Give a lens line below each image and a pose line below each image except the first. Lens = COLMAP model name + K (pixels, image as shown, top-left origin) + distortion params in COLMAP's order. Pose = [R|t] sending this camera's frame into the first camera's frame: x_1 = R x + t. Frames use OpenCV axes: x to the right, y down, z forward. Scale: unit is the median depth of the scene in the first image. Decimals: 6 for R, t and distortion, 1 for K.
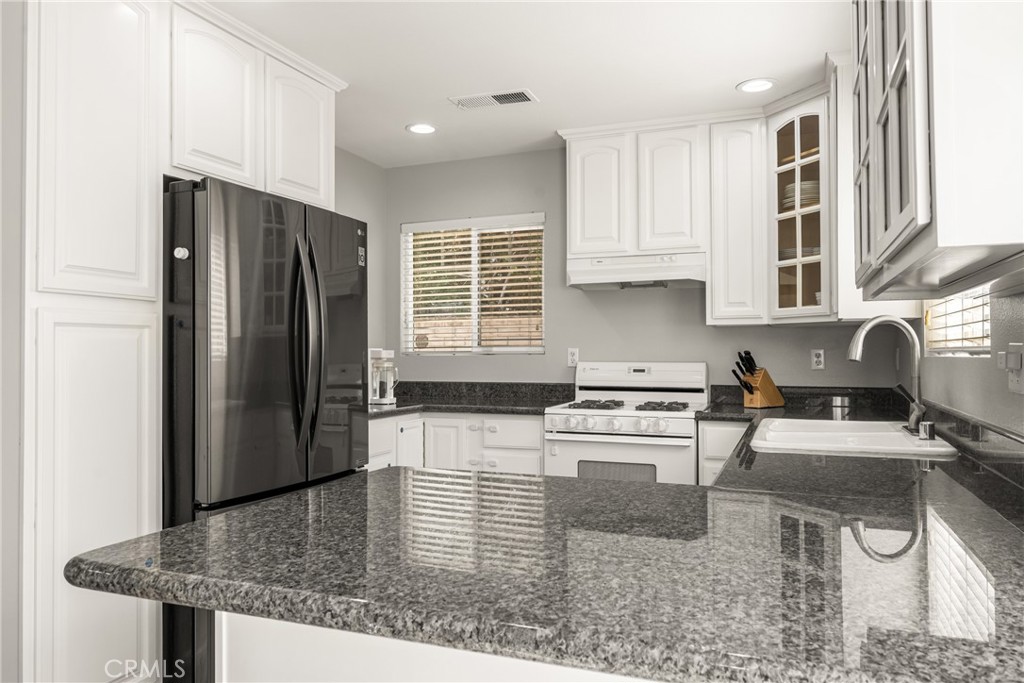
lens RADIAL K [[725.3, 0, 512.0], [0, 725.3, 341.5], [0, 0, 1]] dist [-0.004858, 0.000216]
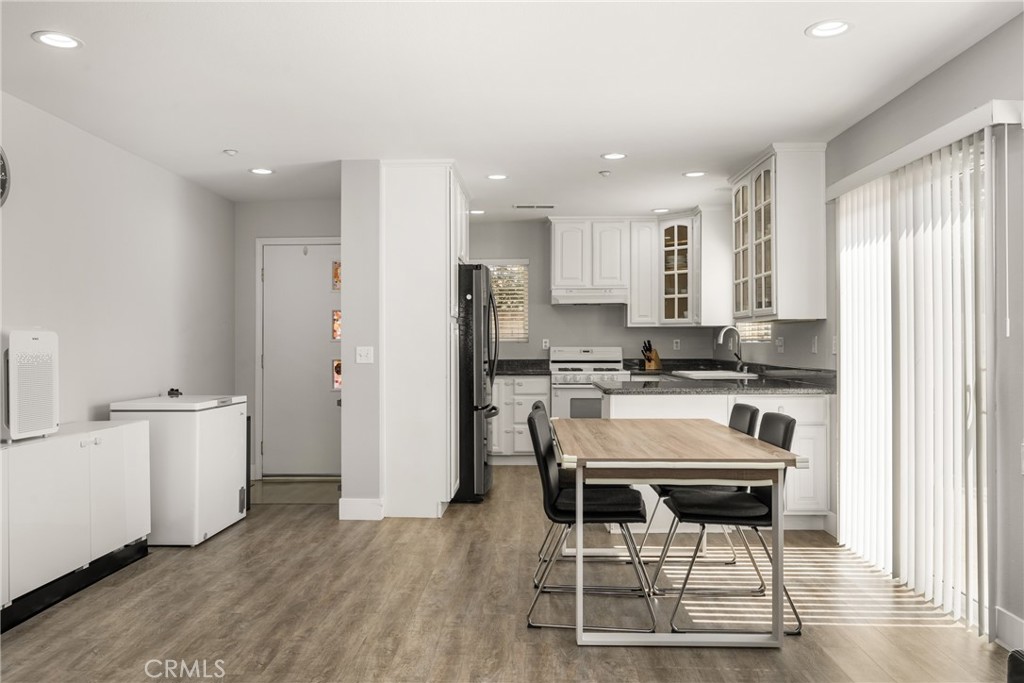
lens RADIAL K [[778.9, 0, 512.0], [0, 778.9, 341.5], [0, 0, 1]] dist [0.001168, -0.005363]
pose [[0.939969, -0.001618, 0.341255, -0.733387], [-0.002710, 0.999922, 0.012206, -0.008119], [-0.341248, -0.012398, 0.939891, -0.840524]]
